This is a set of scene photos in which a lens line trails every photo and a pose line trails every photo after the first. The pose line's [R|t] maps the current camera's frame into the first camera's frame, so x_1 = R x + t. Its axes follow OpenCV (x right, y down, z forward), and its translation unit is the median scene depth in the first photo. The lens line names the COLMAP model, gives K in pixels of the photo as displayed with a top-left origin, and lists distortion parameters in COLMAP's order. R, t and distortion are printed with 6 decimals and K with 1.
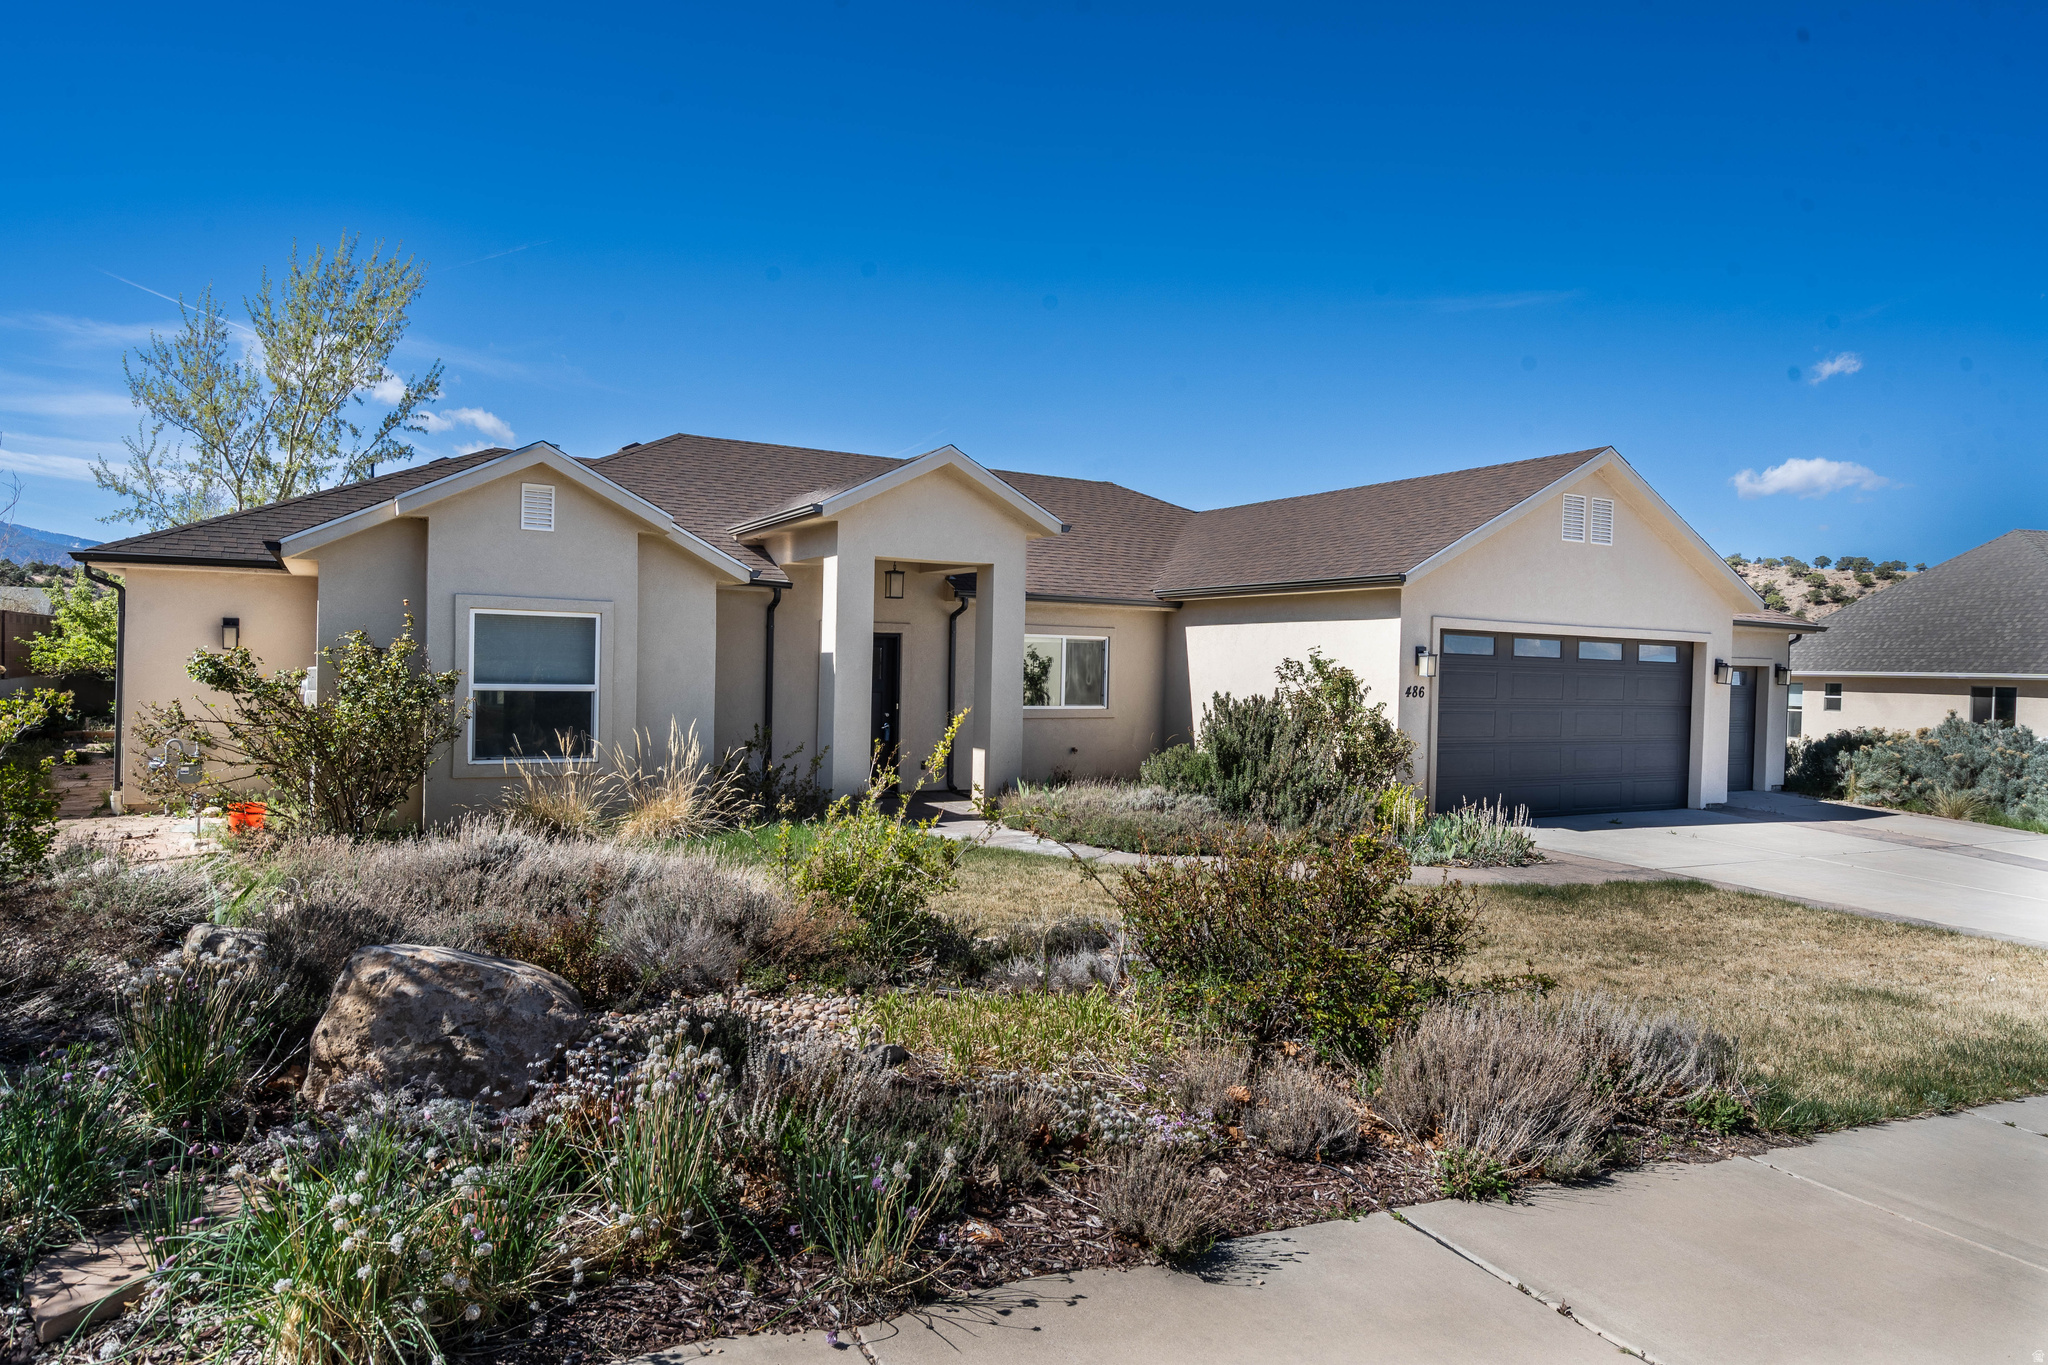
lens RADIAL K [[1208.3, 0, 1026.6], [0, 1208.3, 686.2], [0, 0, 1]] dist [0.008536, -0.001527]
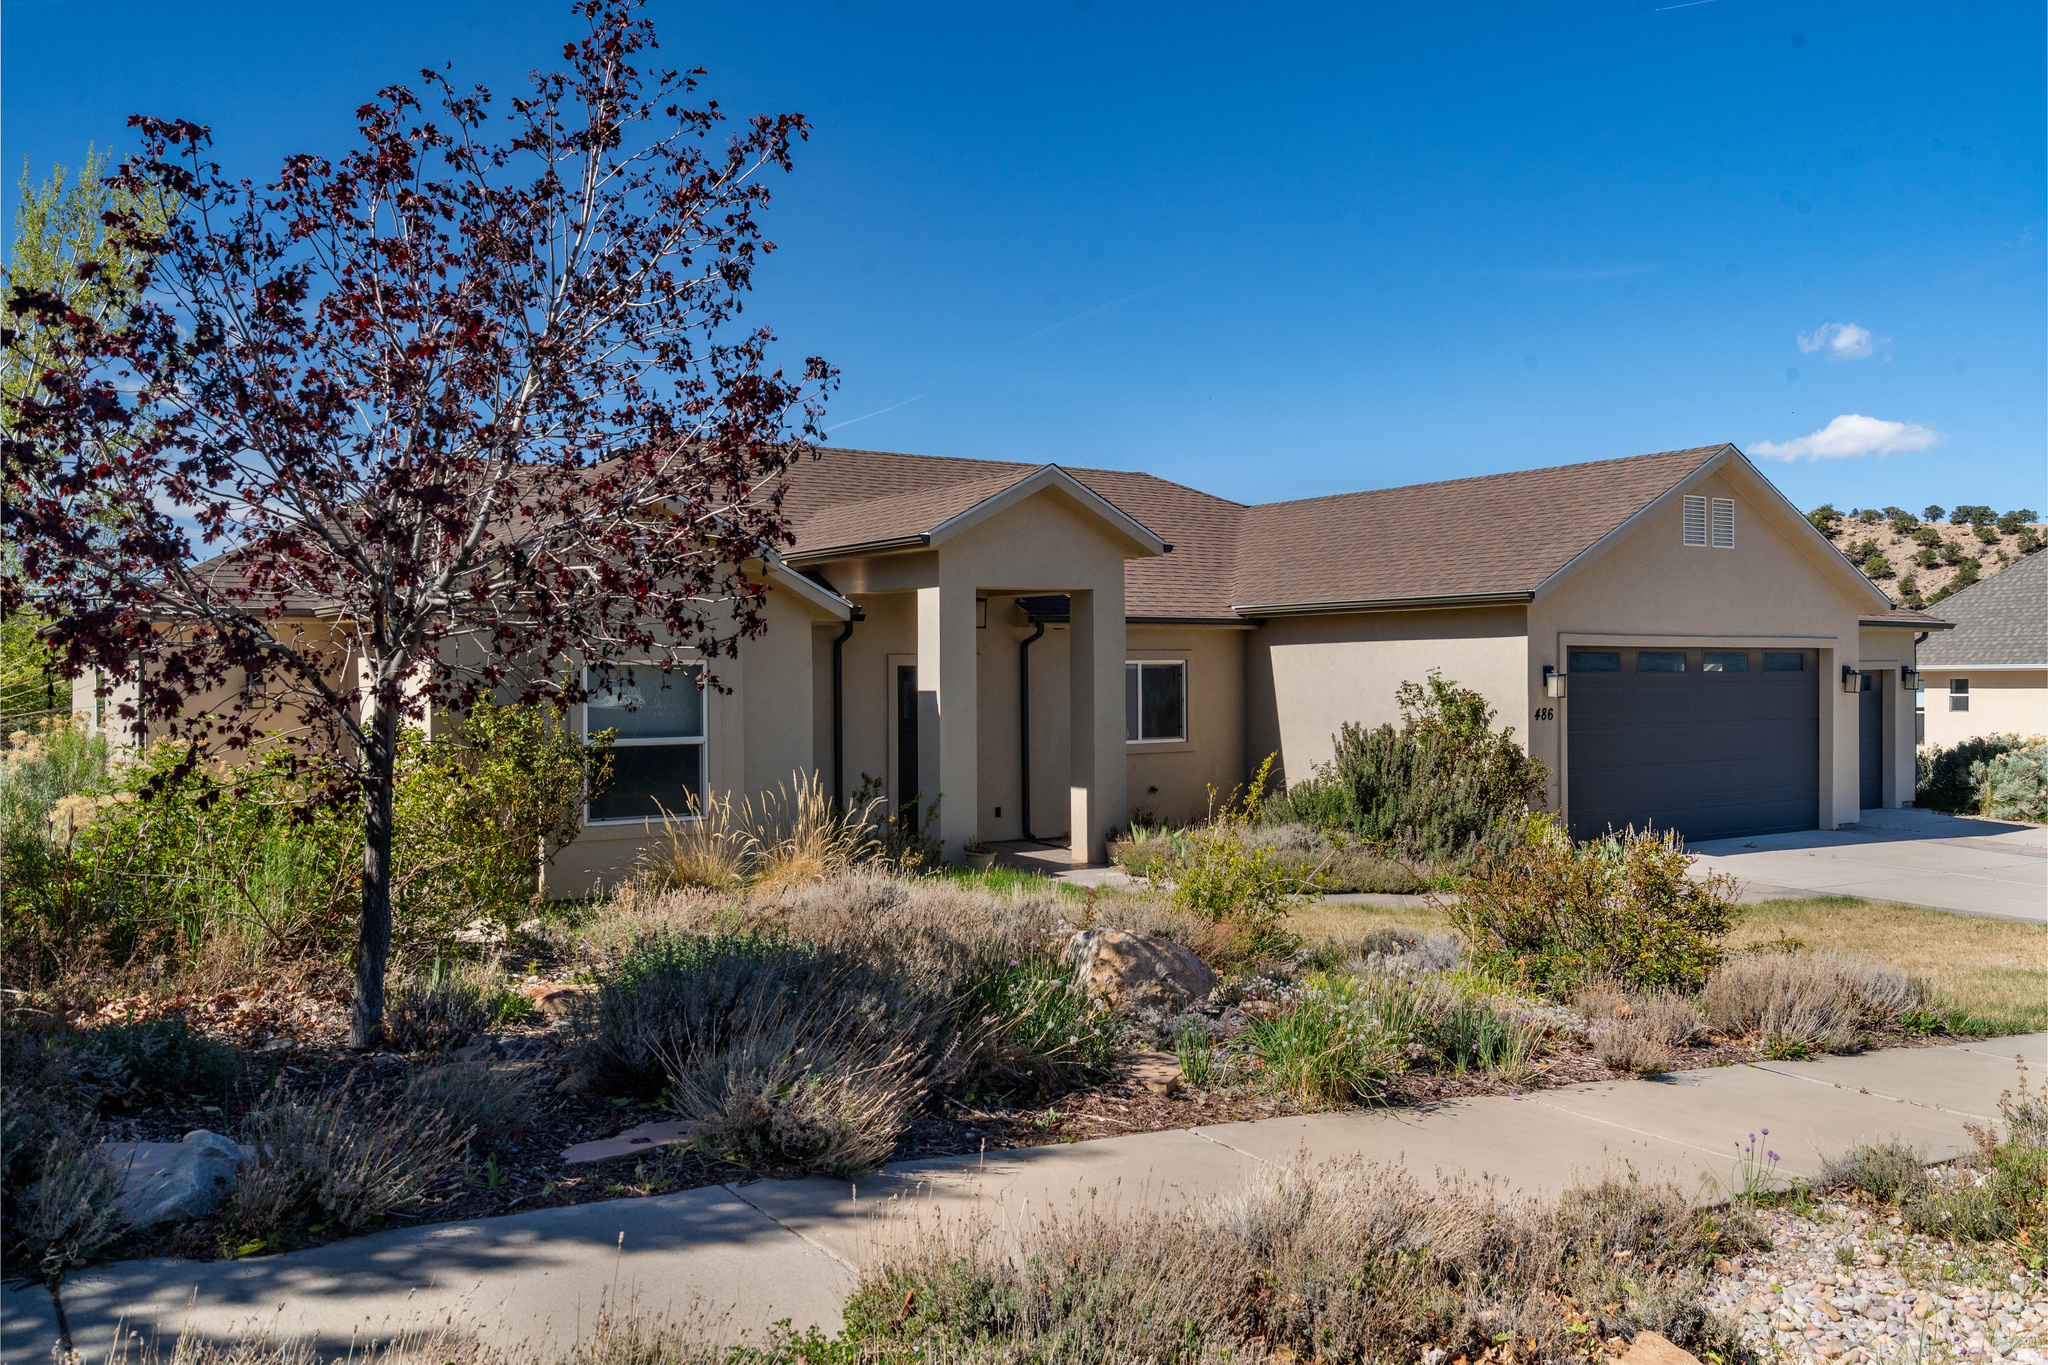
lens RADIAL K [[1654.4, 0, 1020.7], [0, 1654.4, 684.3], [0, 0, 1]] dist [-0.007775, 0.015810]
pose [[0.996830, -0.030146, 0.073627, -0.168041], [0.031017, 0.999461, -0.010715, -0.016529], [-0.073264, 0.012965, 0.997228, -0.236108]]
